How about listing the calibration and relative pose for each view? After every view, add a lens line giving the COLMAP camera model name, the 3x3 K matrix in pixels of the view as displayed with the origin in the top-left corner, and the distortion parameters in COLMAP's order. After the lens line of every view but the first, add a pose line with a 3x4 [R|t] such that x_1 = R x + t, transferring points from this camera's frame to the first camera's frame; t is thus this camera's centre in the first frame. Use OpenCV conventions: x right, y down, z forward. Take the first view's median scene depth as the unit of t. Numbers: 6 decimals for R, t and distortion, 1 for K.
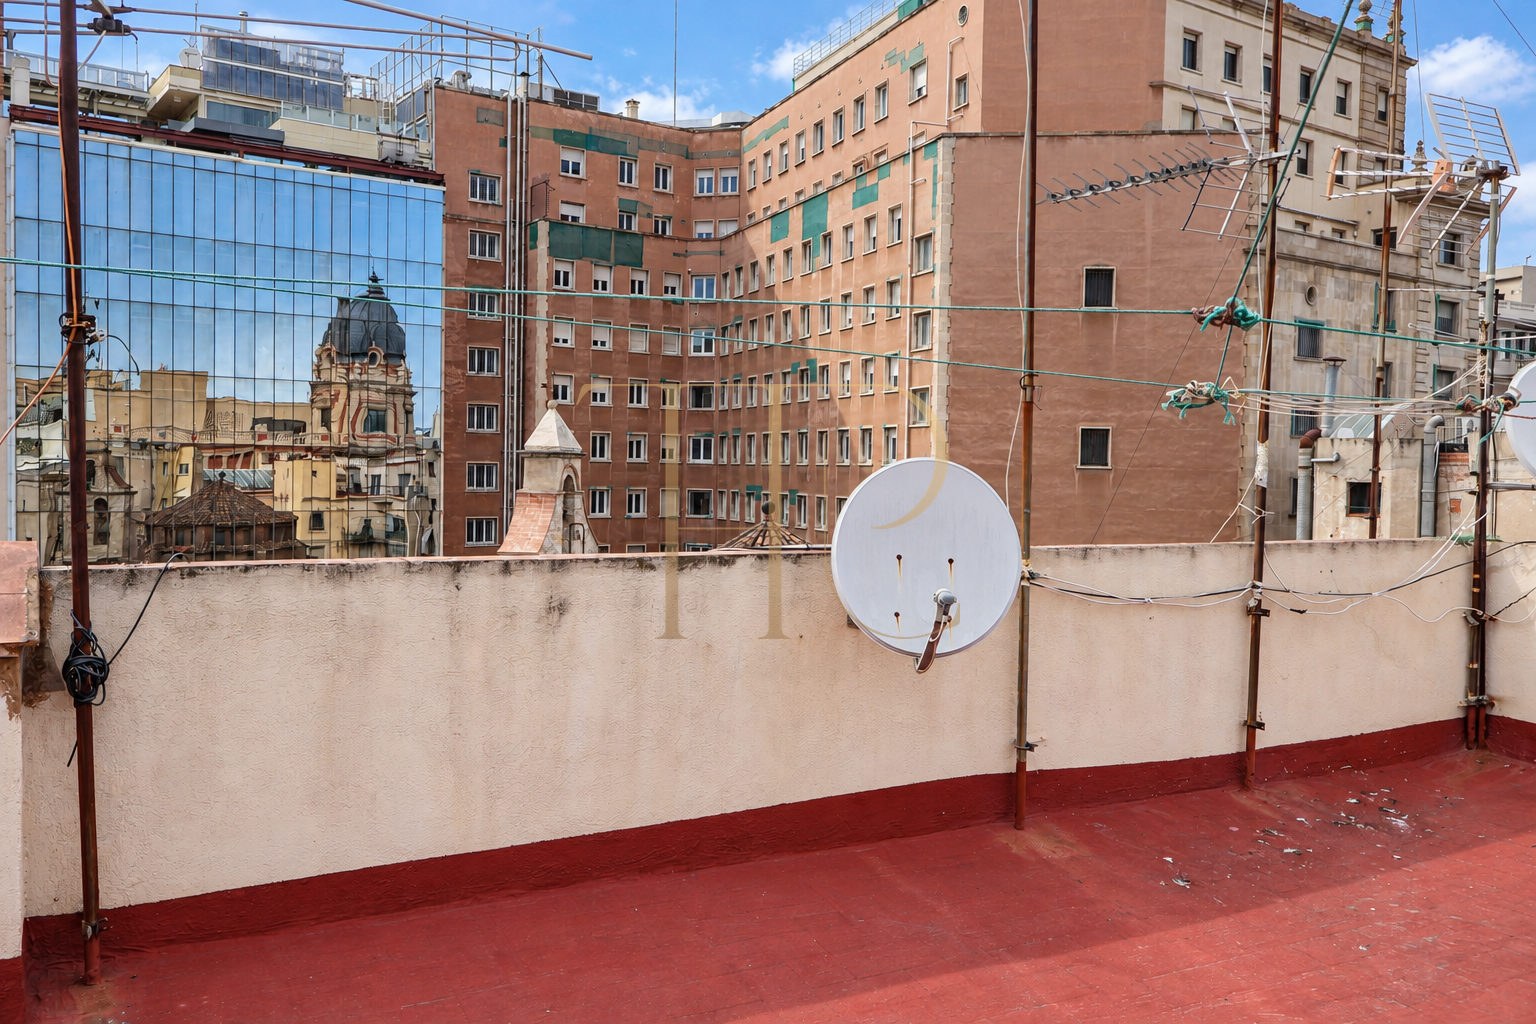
lens RADIAL K [[1295.6, 0, 762.5], [0, 1295.6, 513.5], [0, 0, 1]] dist [0.001049, 0.000091]
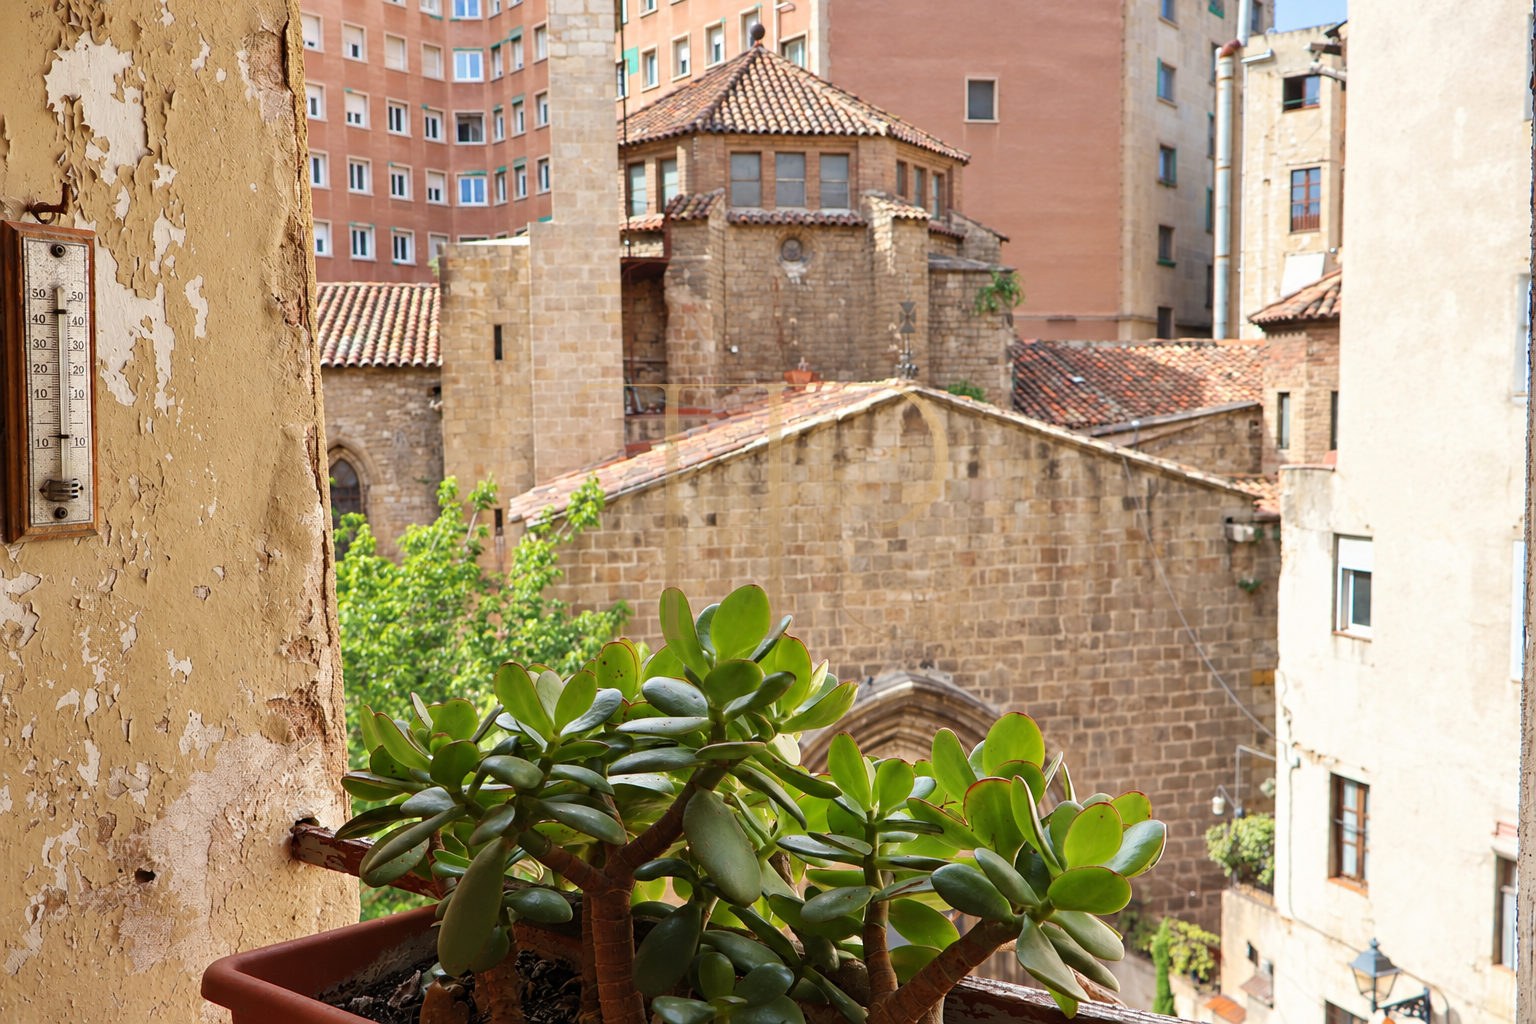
lens RADIAL K [[1300.8, 0, 772.9], [0, 1300.8, 512.2], [0, 0, 1]] dist [-0.004451, 0.009033]
pose [[0.954013, -0.056605, 0.294374, -0.133889], [0.042775, 0.997667, 0.053213, 0.139678], [-0.296699, -0.038174, 0.954208, 0.095371]]
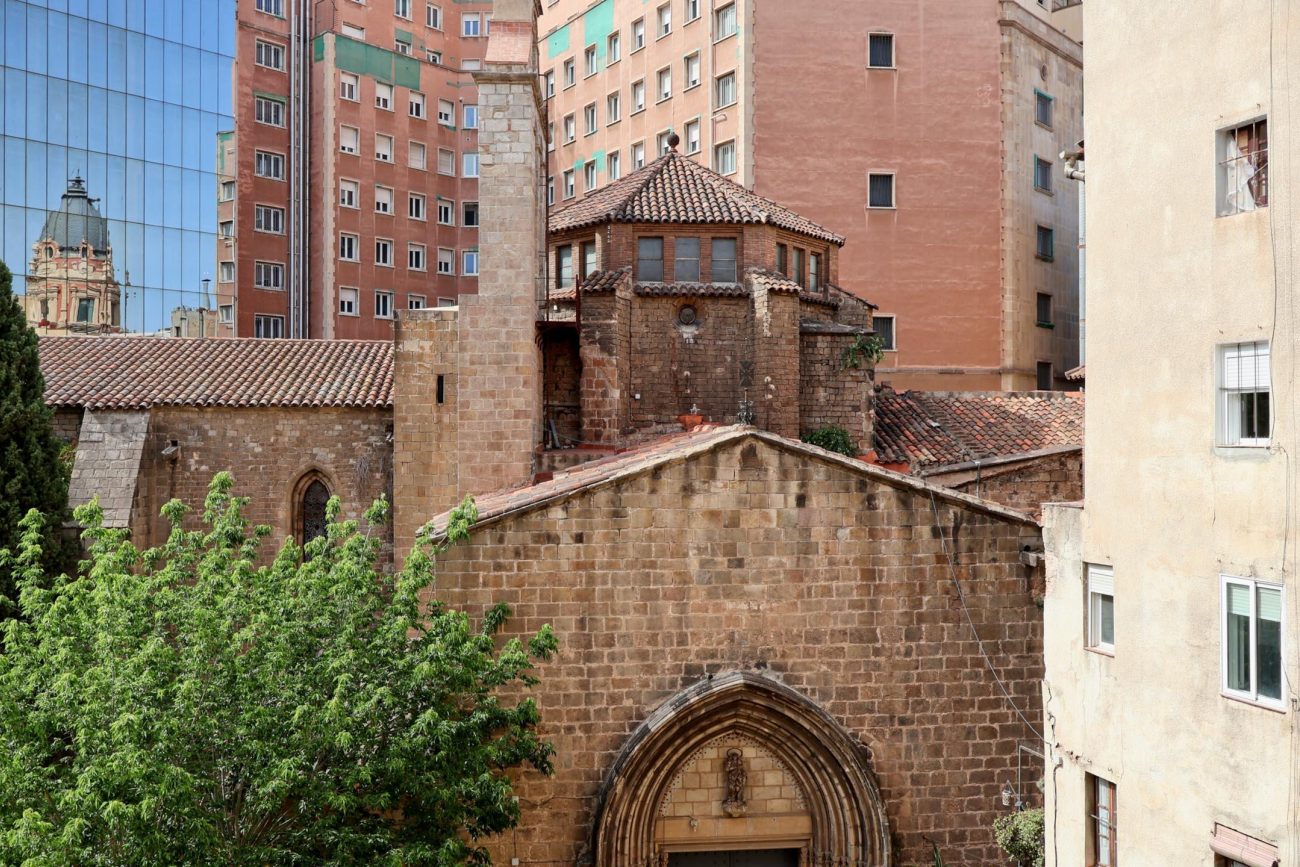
lens RADIAL K [[1100.3, 0, 648.6], [0, 1100.3, 430.7], [0, 0, 1]] dist [-0.002733, 0.006782]
pose [[0.977809, -0.016485, 0.208848, -0.106842], [0.025223, 0.998911, -0.039247, 0.139479], [-0.207974, 0.043644, 0.977160, 0.081536]]
